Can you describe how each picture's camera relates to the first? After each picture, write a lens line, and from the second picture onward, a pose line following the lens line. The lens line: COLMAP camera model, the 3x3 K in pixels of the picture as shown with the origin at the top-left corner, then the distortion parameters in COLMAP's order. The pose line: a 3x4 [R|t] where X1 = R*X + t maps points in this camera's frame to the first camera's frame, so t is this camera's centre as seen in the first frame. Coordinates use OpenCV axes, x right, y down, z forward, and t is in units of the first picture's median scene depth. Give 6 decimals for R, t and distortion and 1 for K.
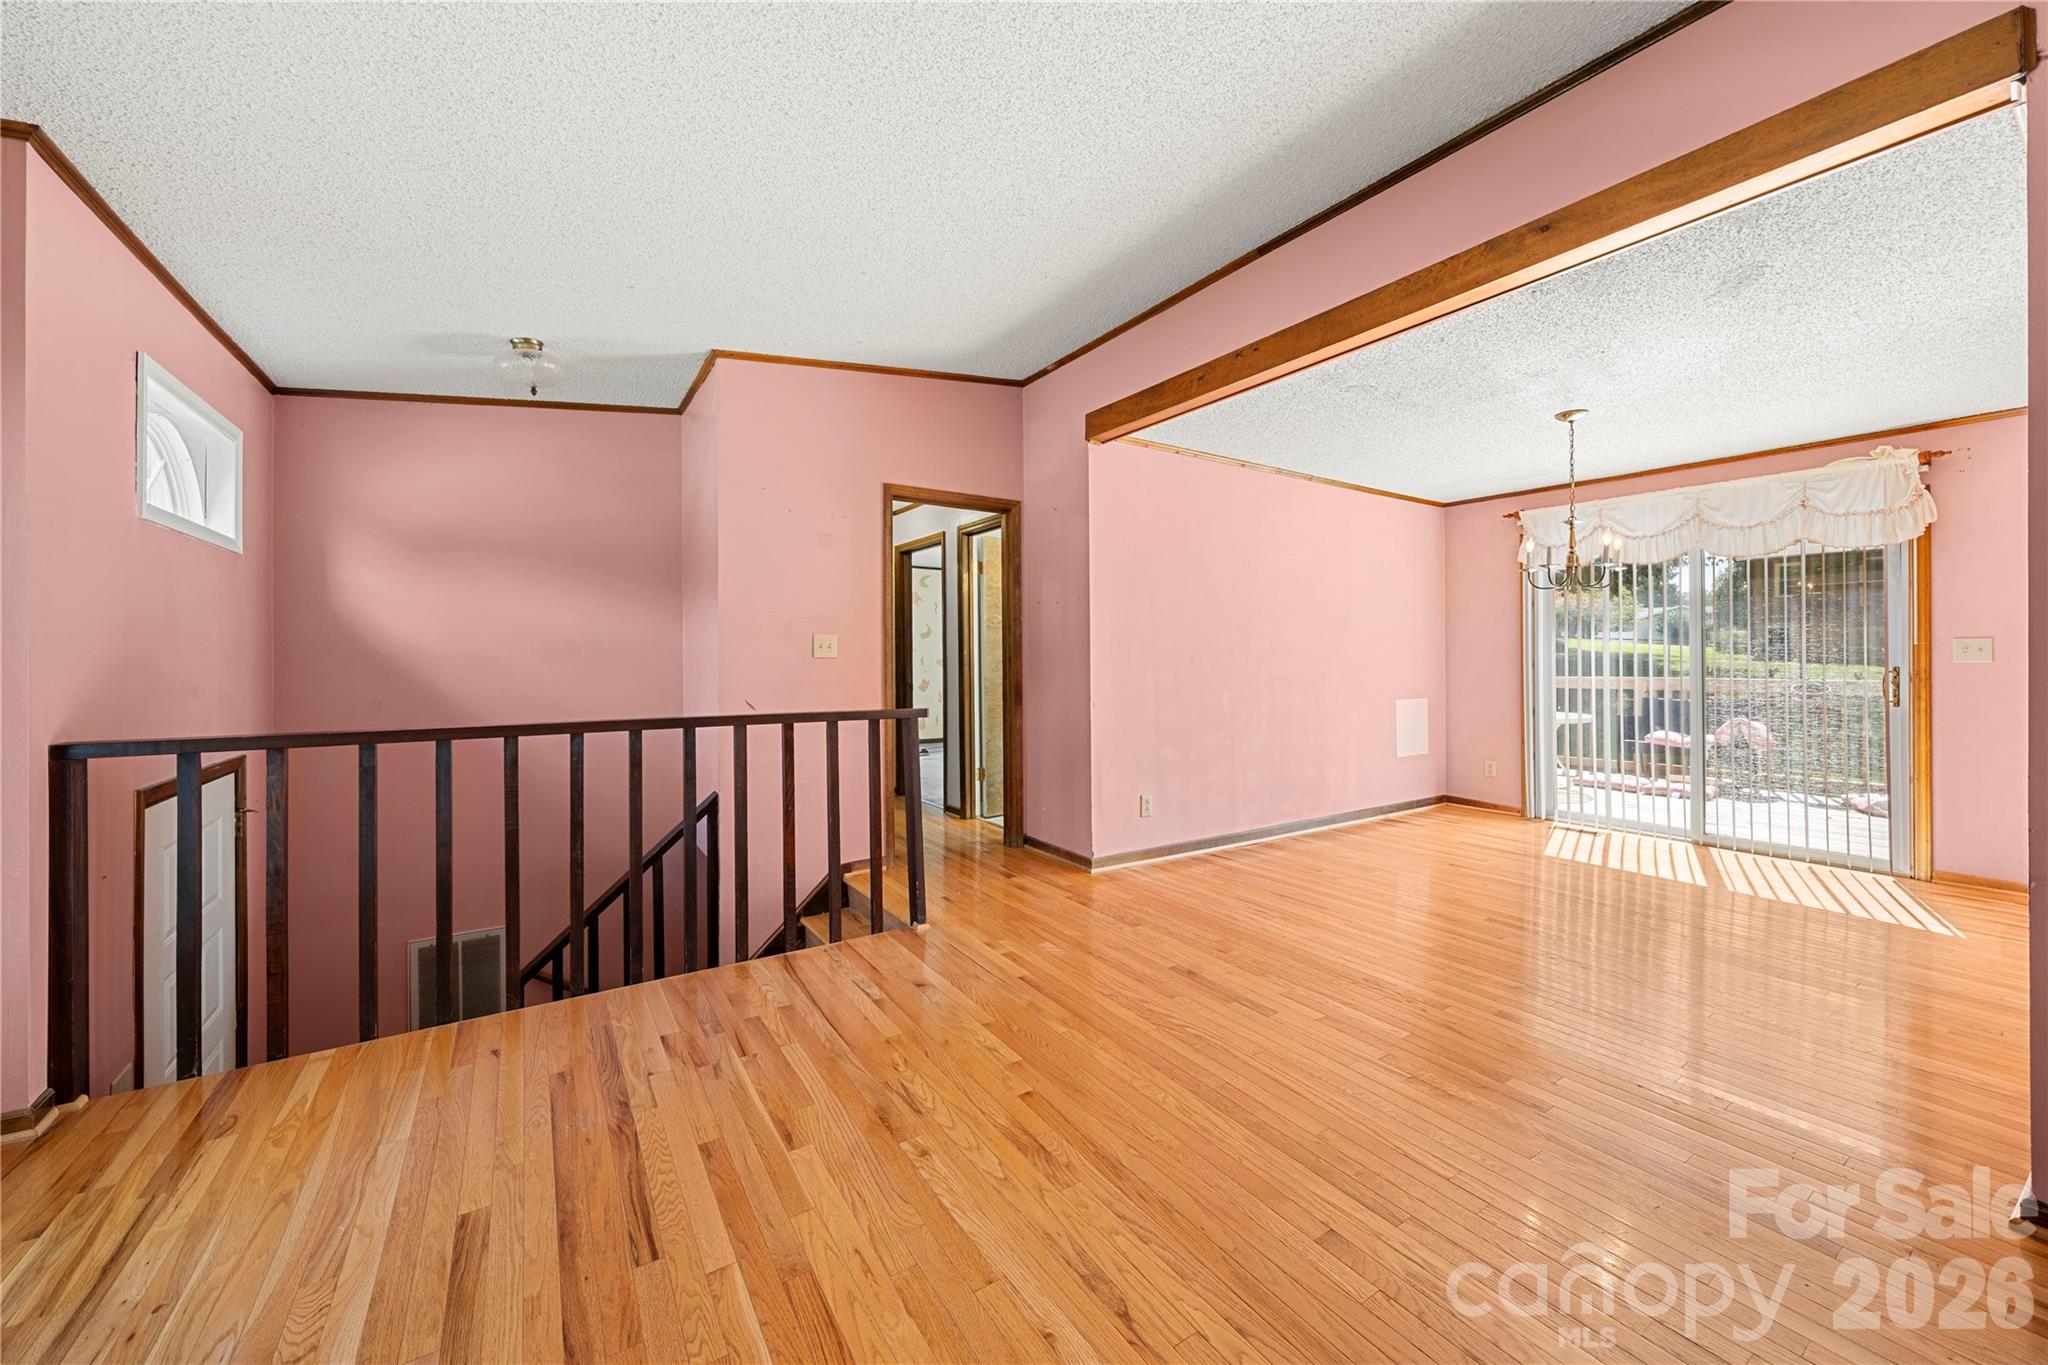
lens RADIAL K [[759.8, 0, 1012.7], [0, 759.8, 660.9], [0, 0, 1]] dist [0.000540, -0.000312]
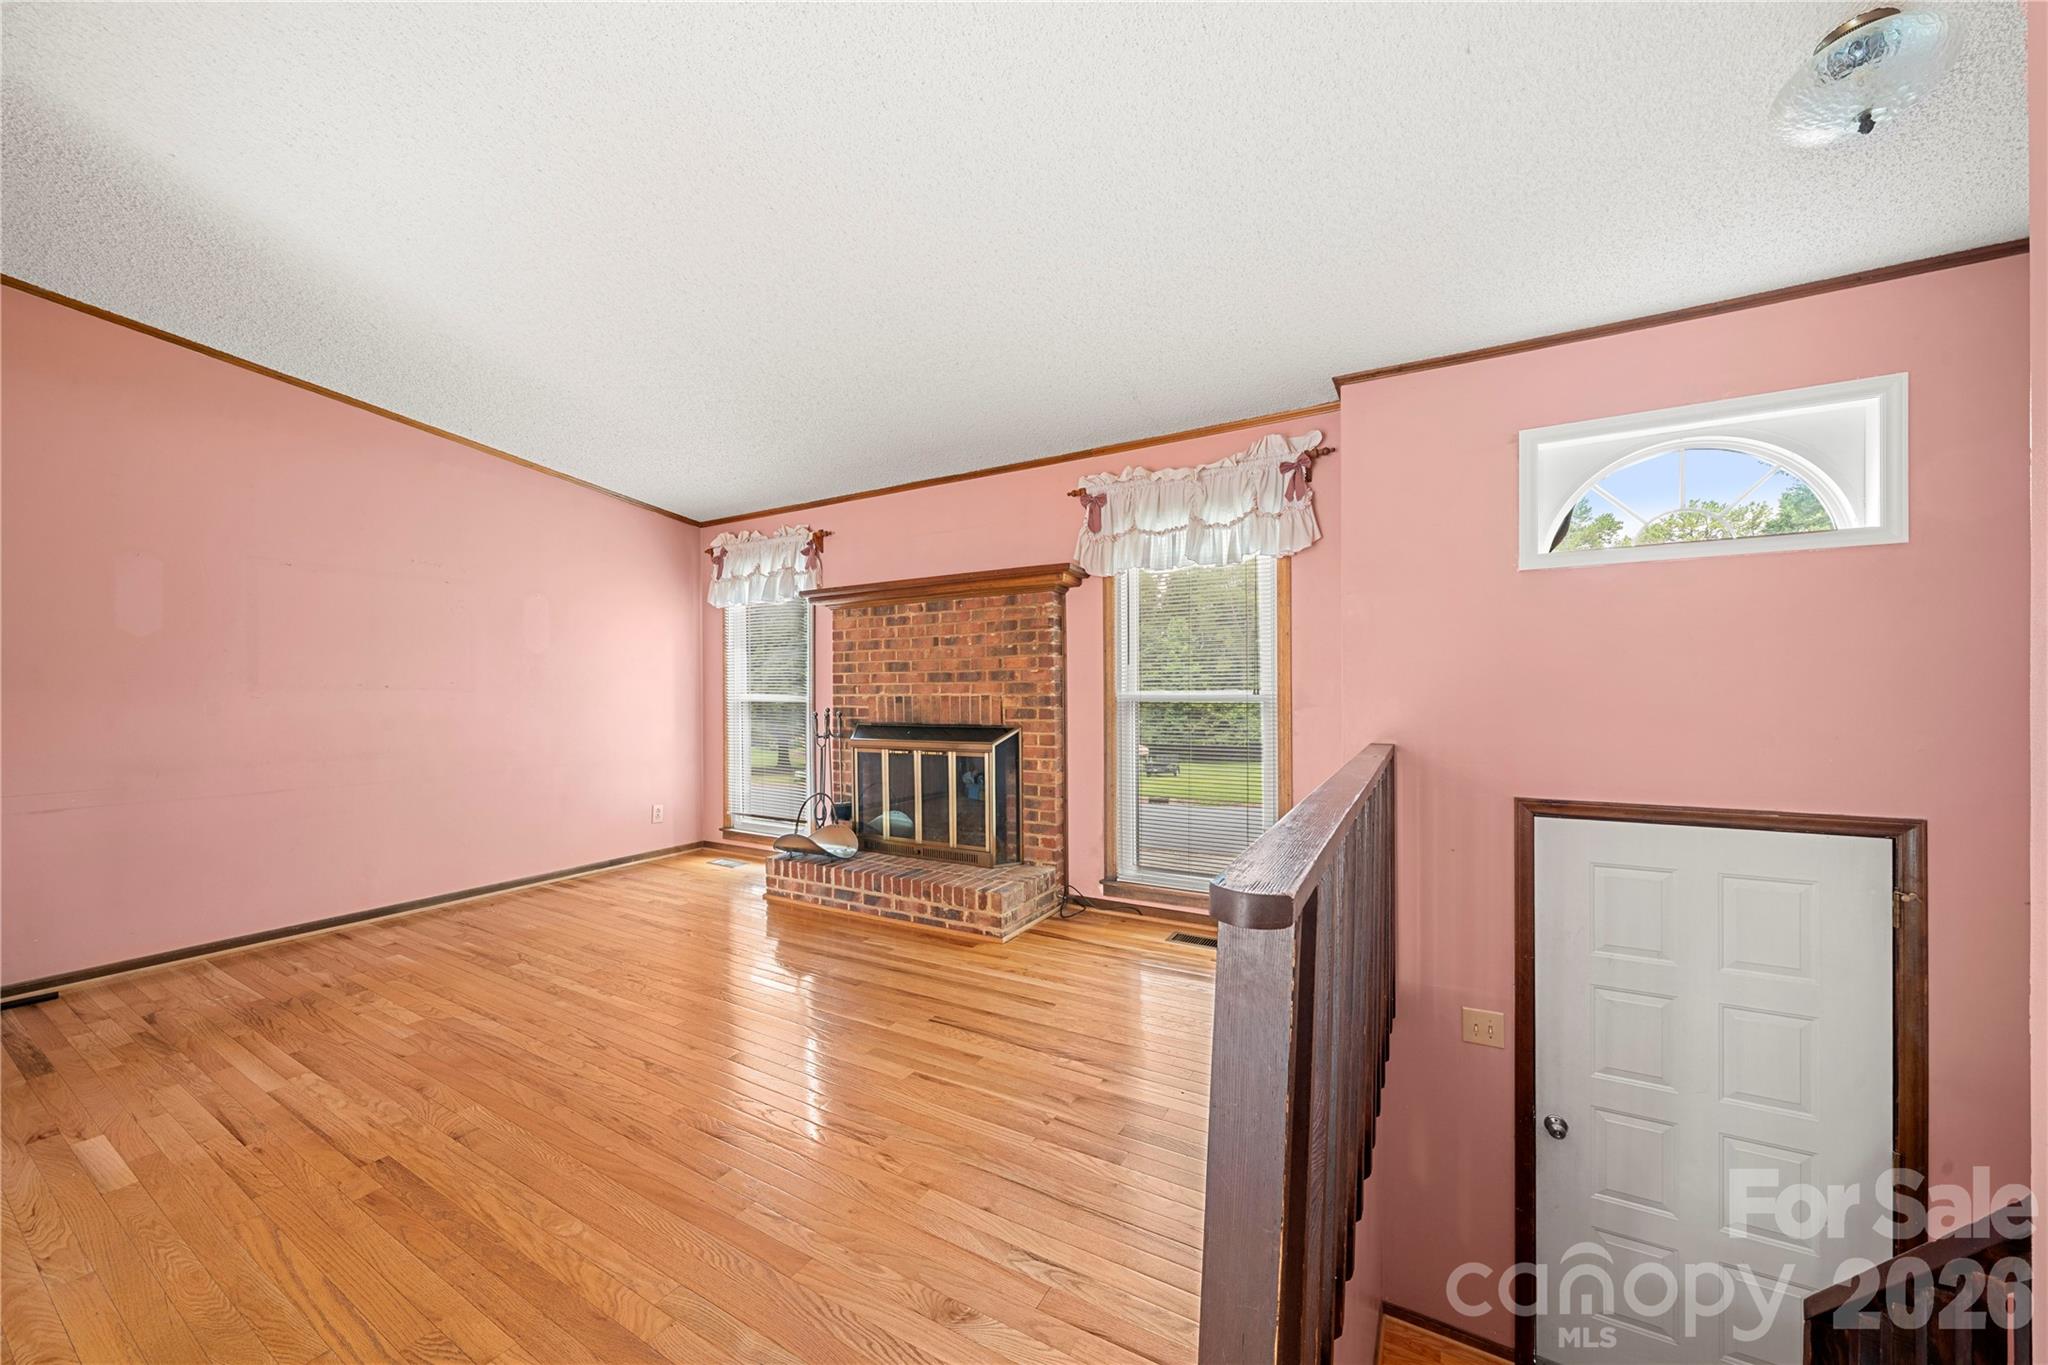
lens RADIAL K [[739.6, 0, 1019.3], [0, 739.6, 693.8], [0, 0, 1]] dist [-0.000893, -0.000011]
pose [[-0.892127, 0.006313, -0.451740, 0.065300], [0.004313, 0.999976, 0.005457, -0.002476], [0.451764, 0.002920, -0.892133, 1.289554]]
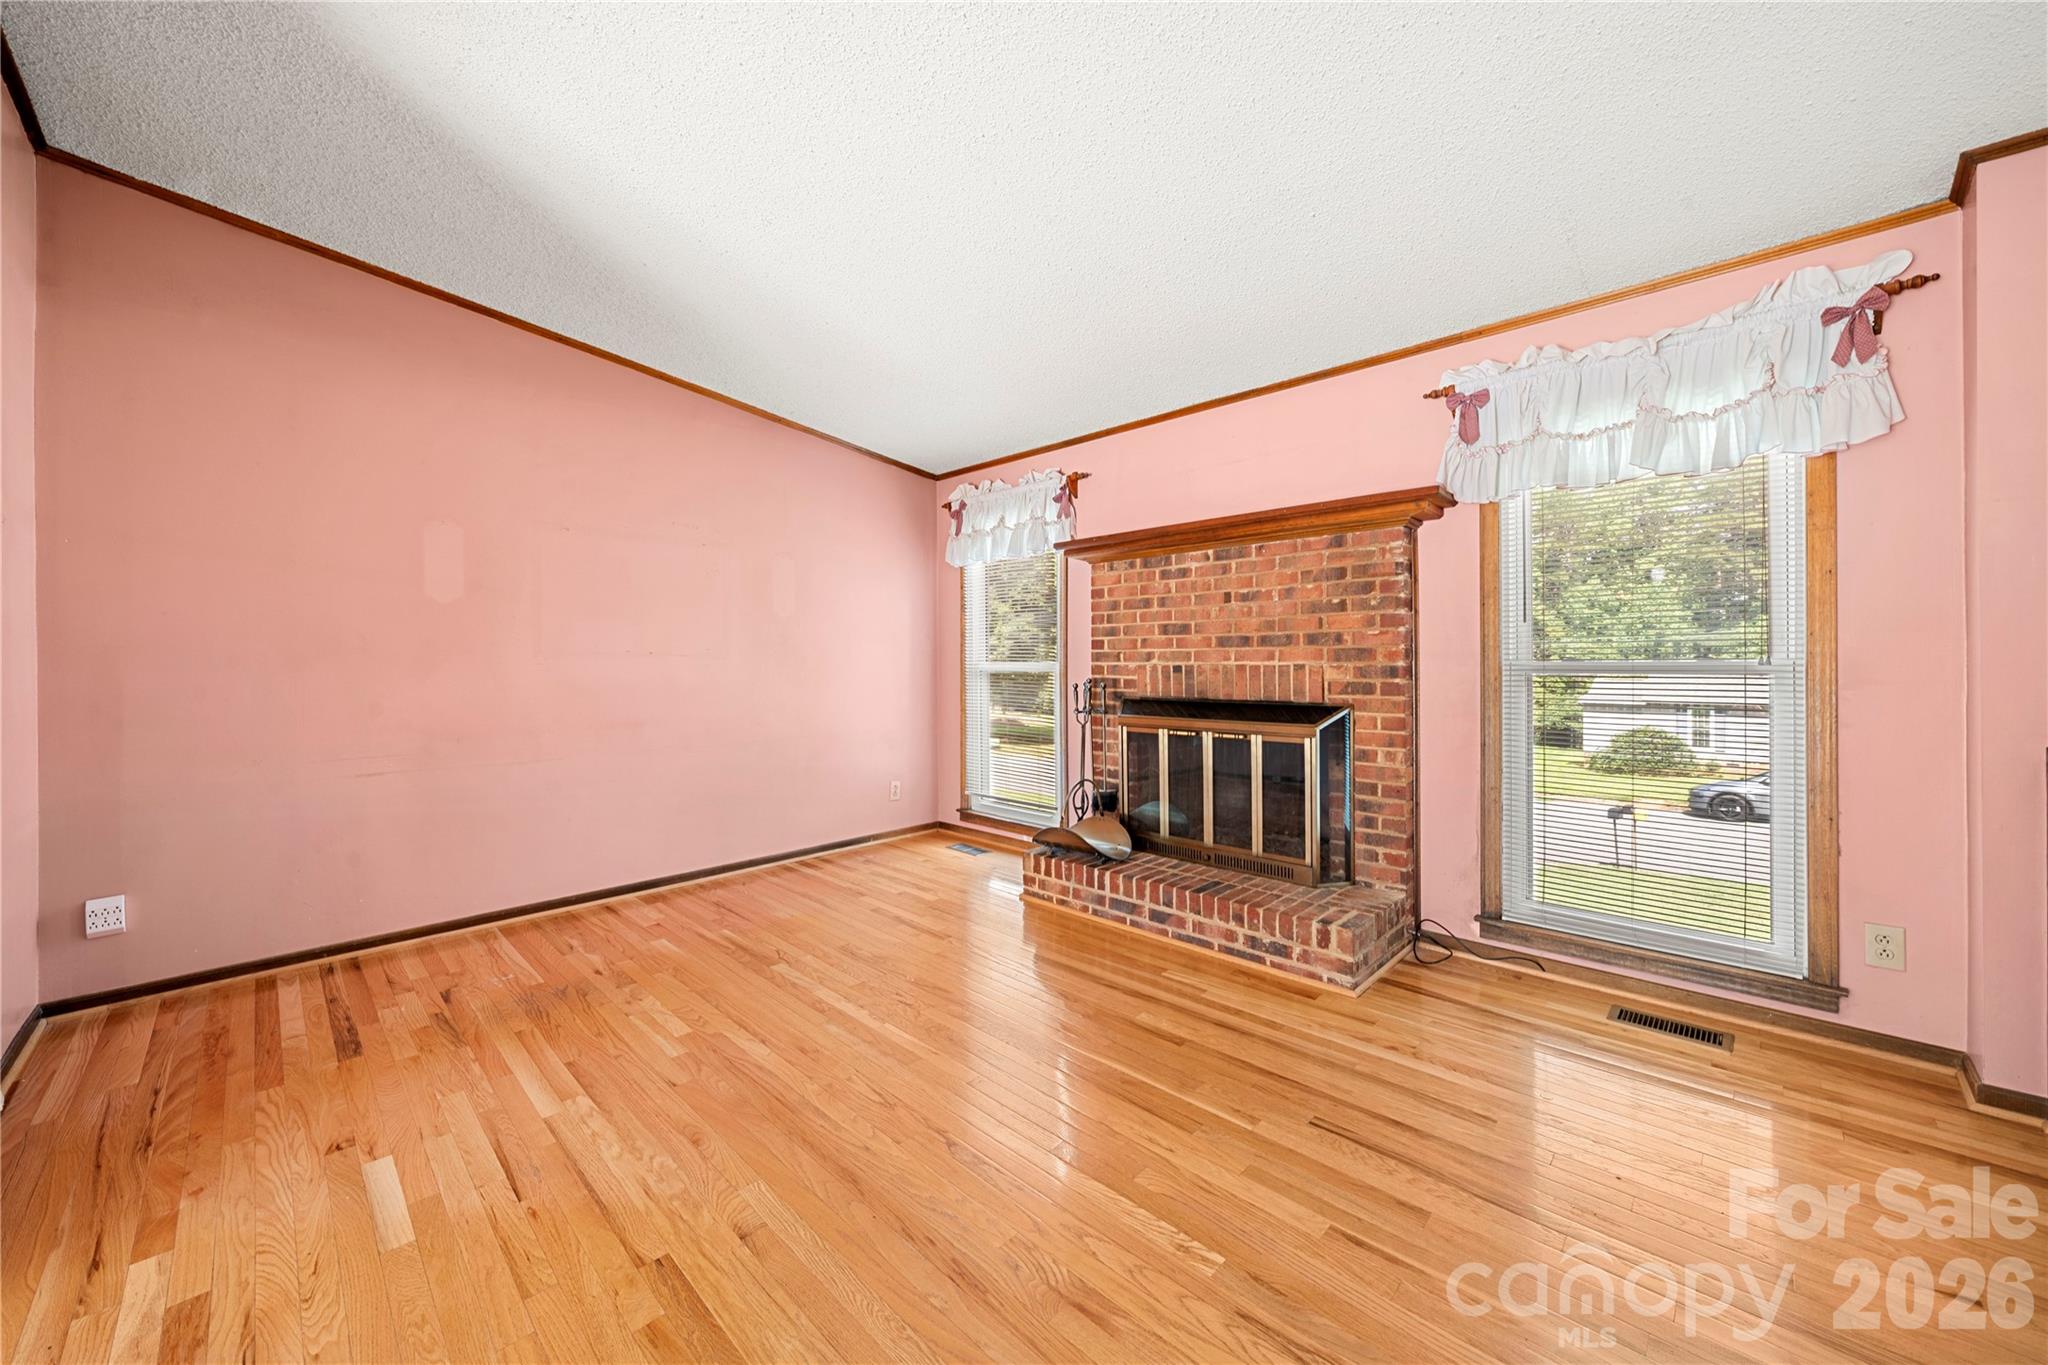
lens RADIAL K [[759.8, 0, 1012.7], [0, 759.8, 660.9], [0, 0, 1]] dist [0.000540, -0.000312]
pose [[-0.976163, 0.003319, -0.217013, 0.145542], [0.002636, 0.999991, 0.003435, -0.002221], [0.217022, 0.002781, -0.976163, 1.035179]]
